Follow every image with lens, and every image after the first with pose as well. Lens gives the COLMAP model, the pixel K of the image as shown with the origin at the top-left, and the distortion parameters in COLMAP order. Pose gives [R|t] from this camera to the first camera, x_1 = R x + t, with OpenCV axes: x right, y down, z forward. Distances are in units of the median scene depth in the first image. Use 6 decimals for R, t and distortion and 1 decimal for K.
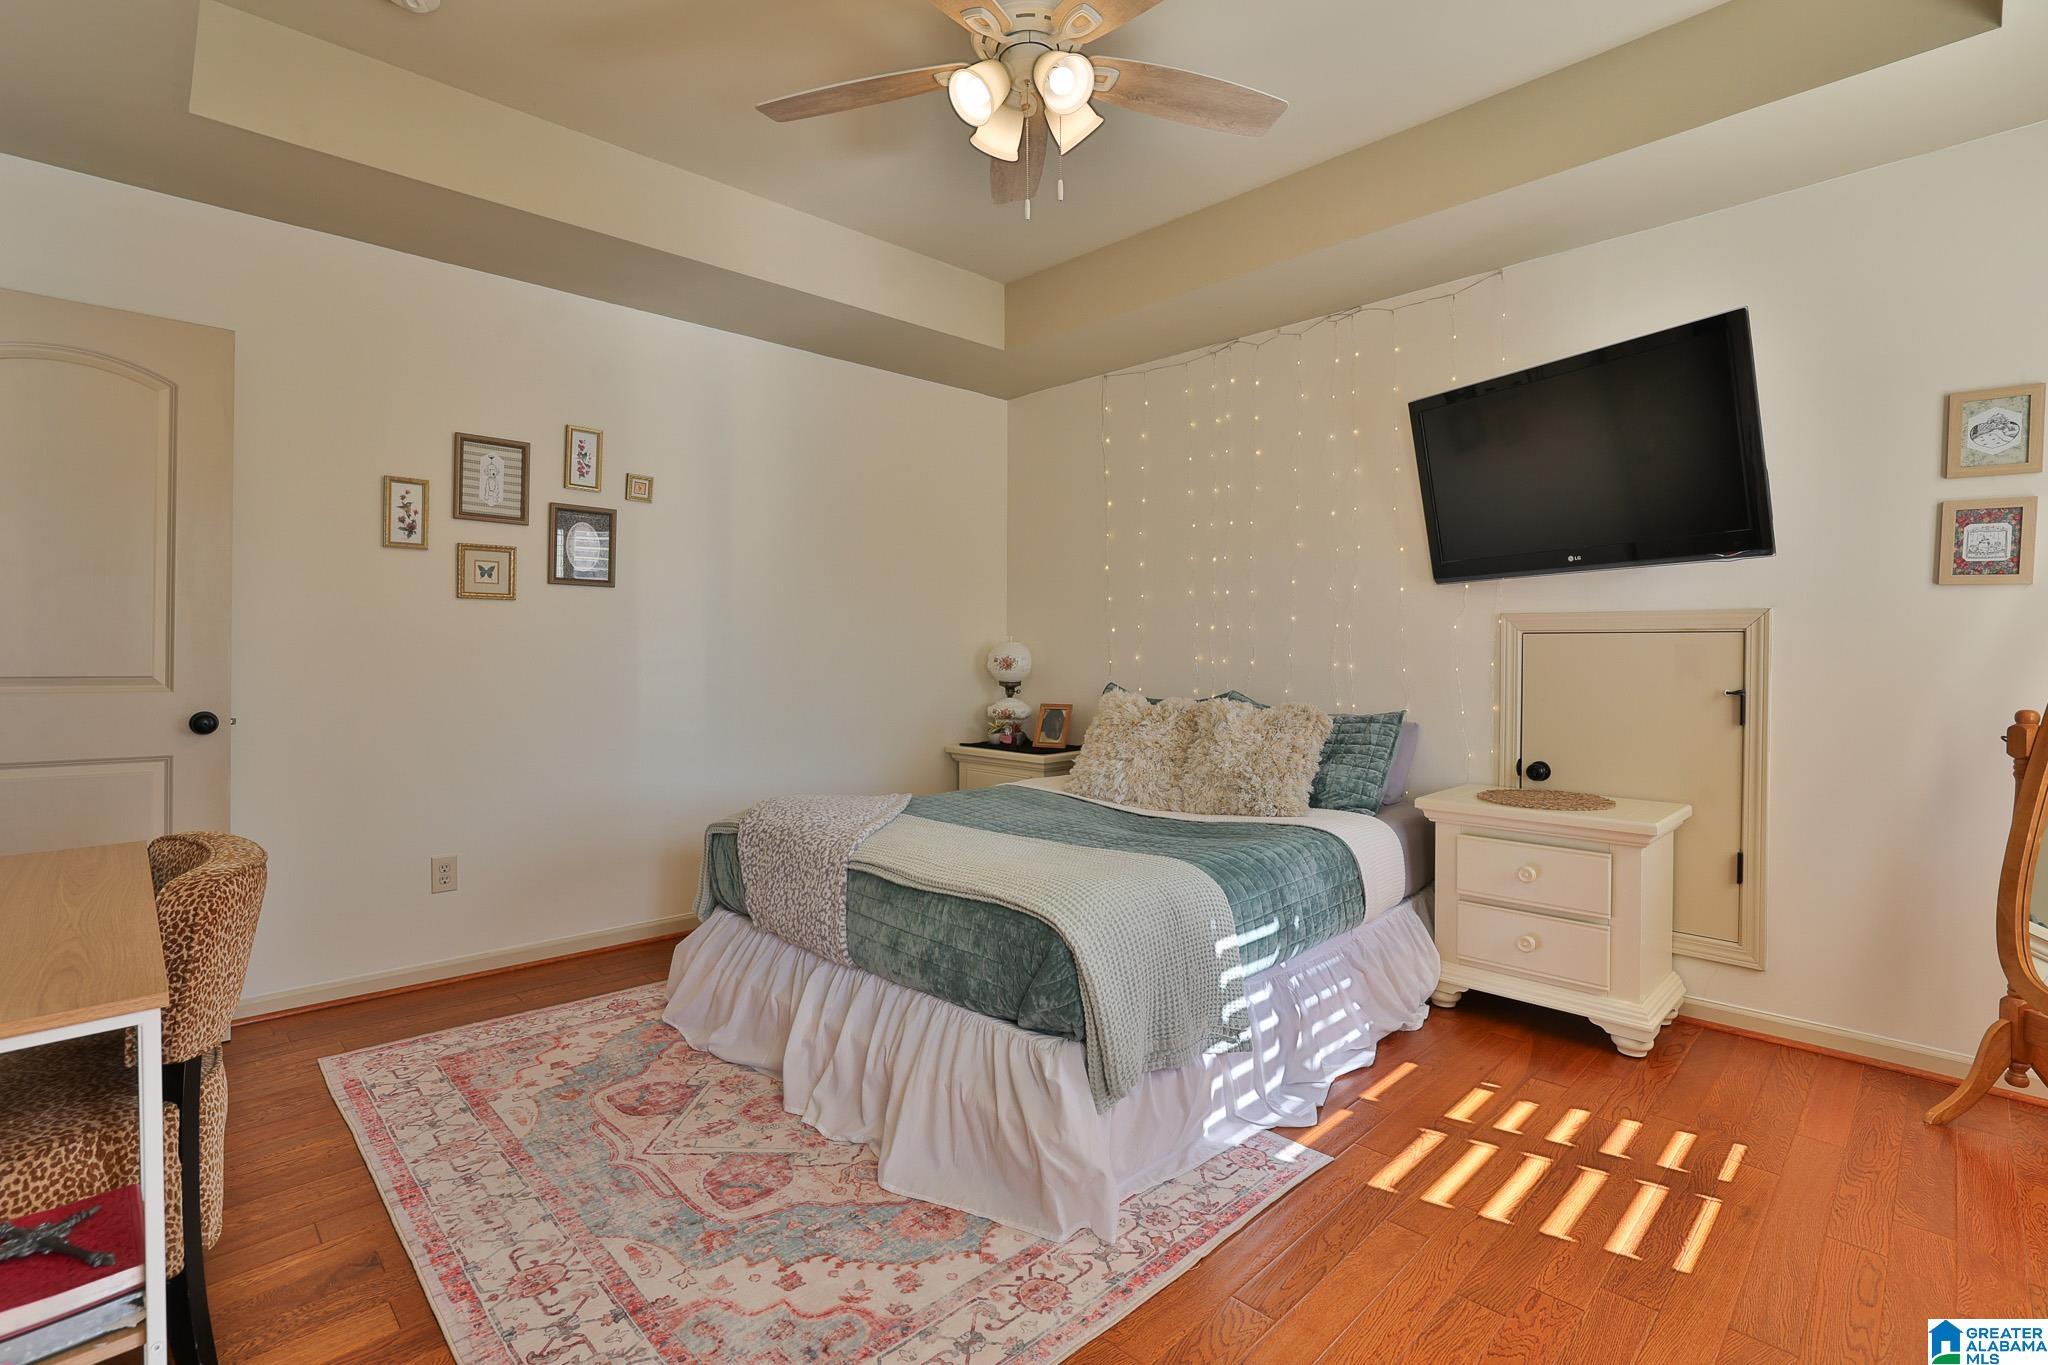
lens RADIAL K [[933.5, 0, 997.5], [0, 933.5, 653.6], [0, 0, 1]] dist [-0.050071, 0.015747]
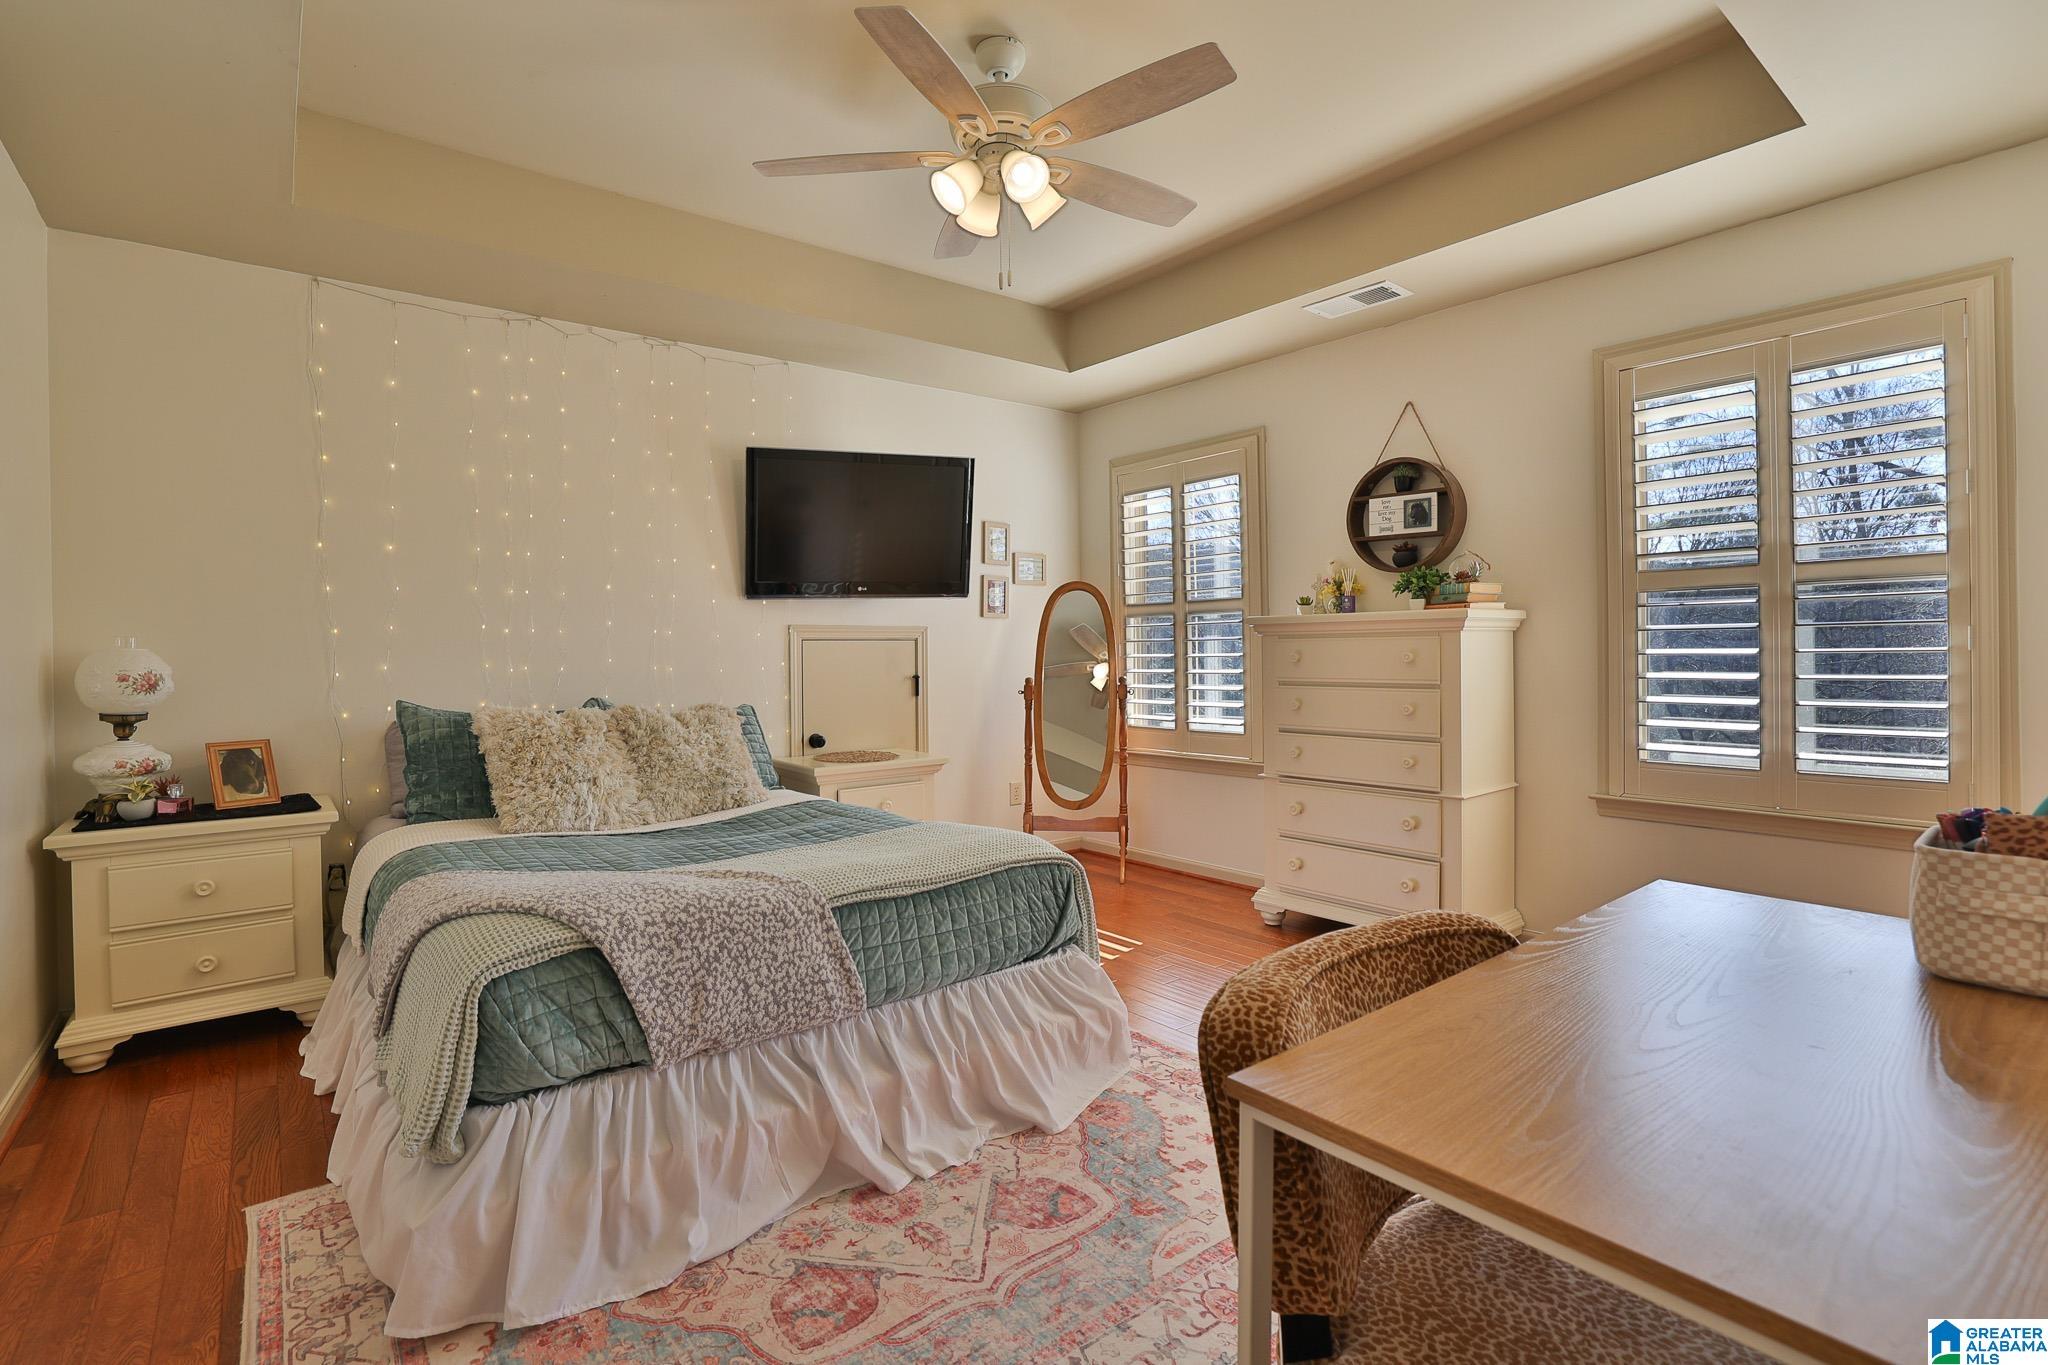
lens RADIAL K [[933.5, 0, 997.5], [0, 933.5, 653.6], [0, 0, 1]] dist [-0.050071, 0.015747]
pose [[0.115615, -0.005916, 0.993276, -0.949271], [0.015686, 0.999868, 0.004130, -0.004135], [-0.993170, 0.015104, 0.115693, 0.715180]]
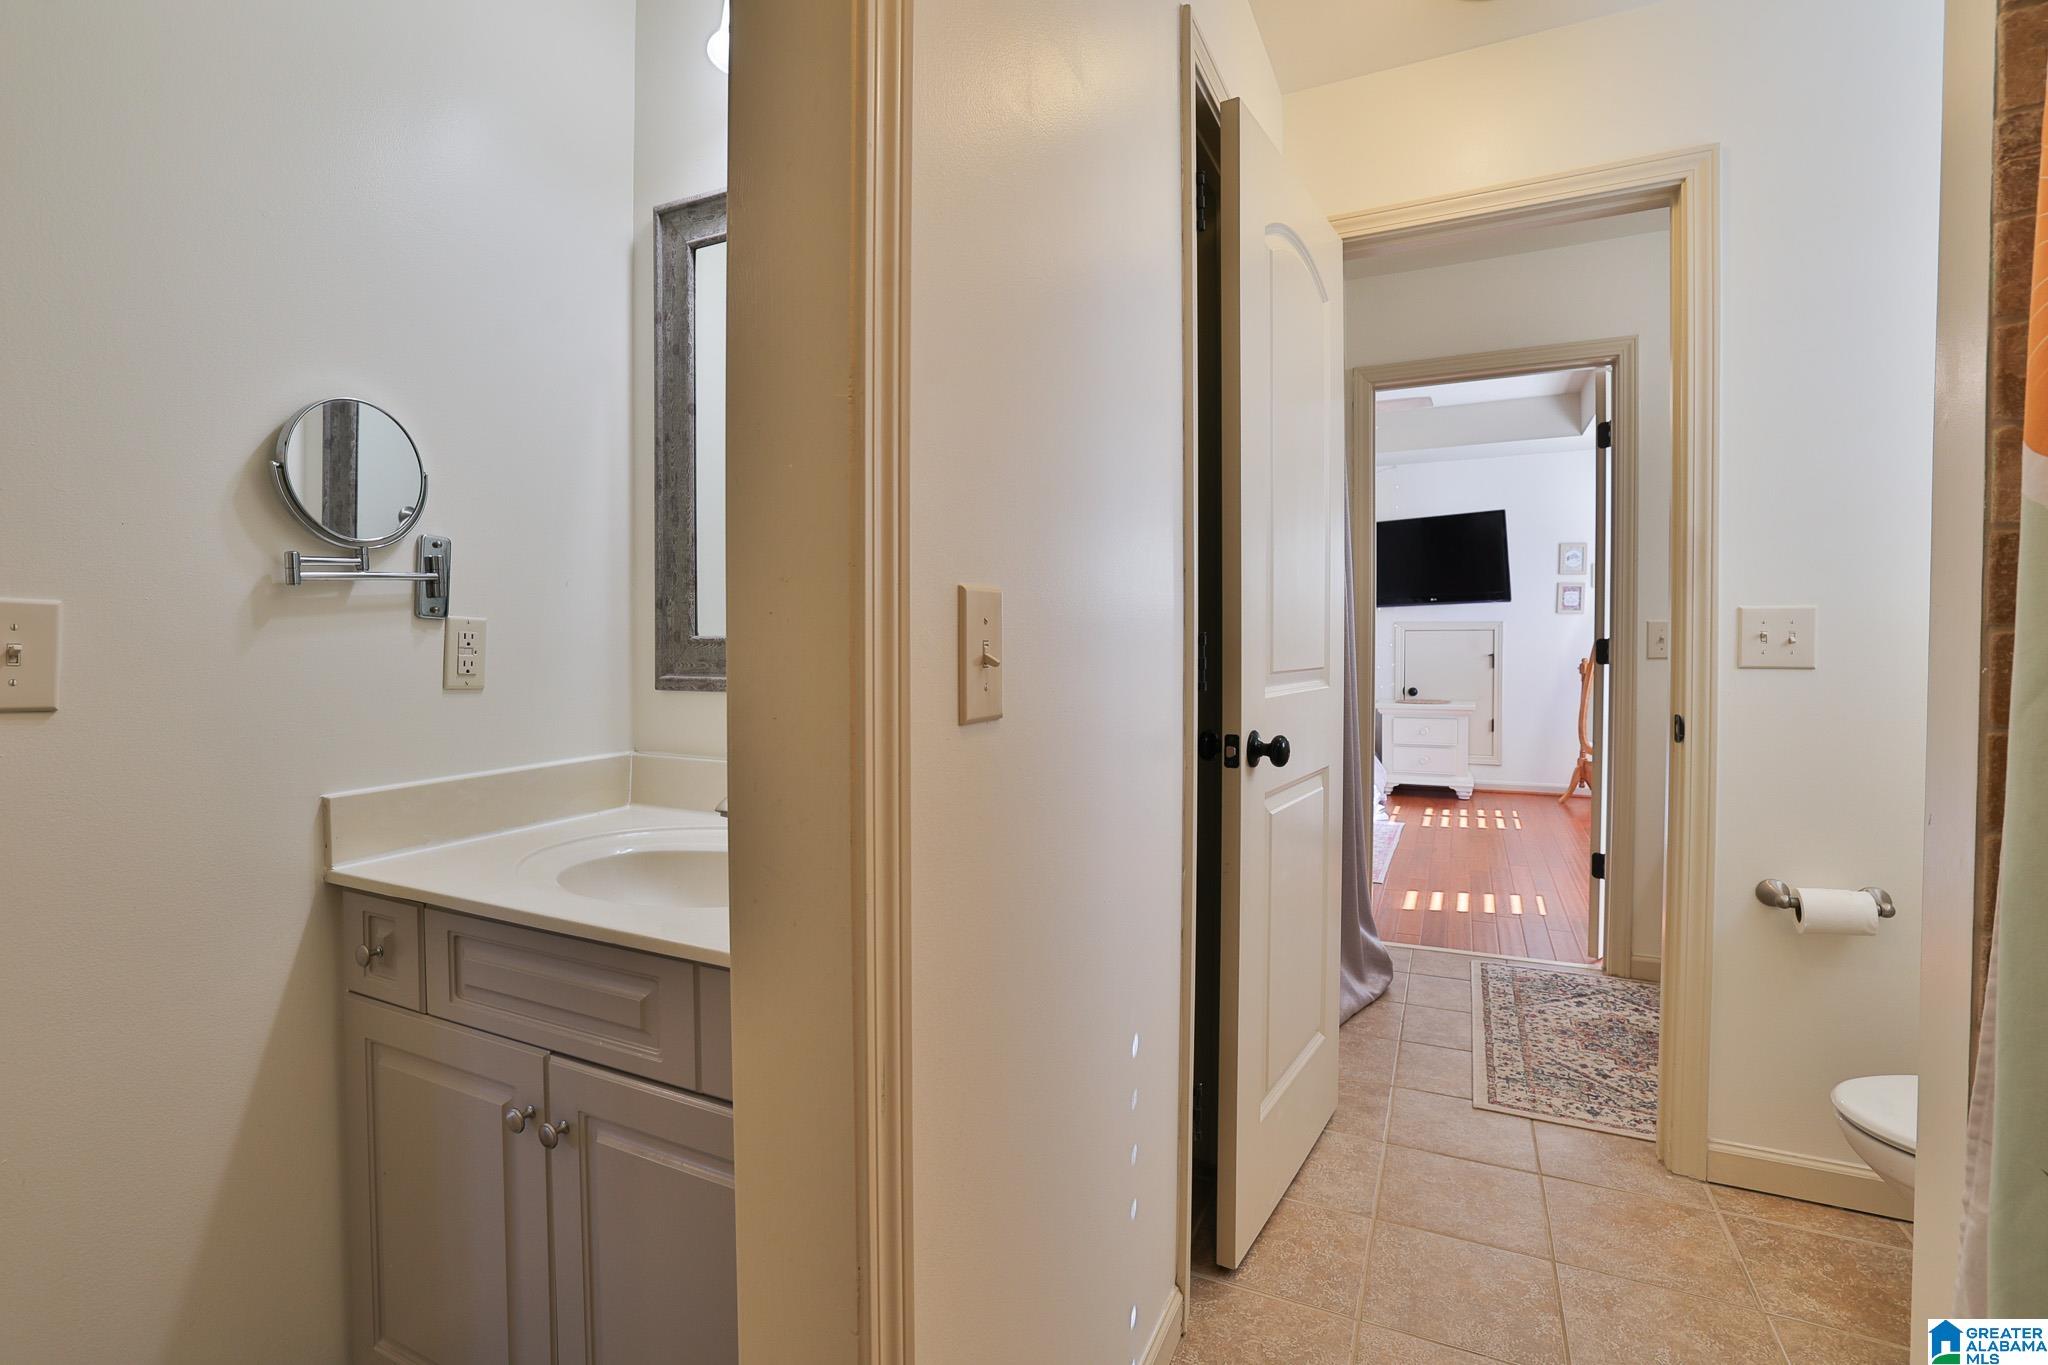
lens RADIAL K [[933.5, 0, 997.5], [0, 933.5, 653.6], [0, 0, 1]] dist [-0.050071, 0.015747]
pose [[0.940691, -0.010948, 0.339088, -1.444287], [0.007523, 0.999907, 0.011414, 0.000710], [-0.339181, -0.008186, 0.940685, -1.005542]]
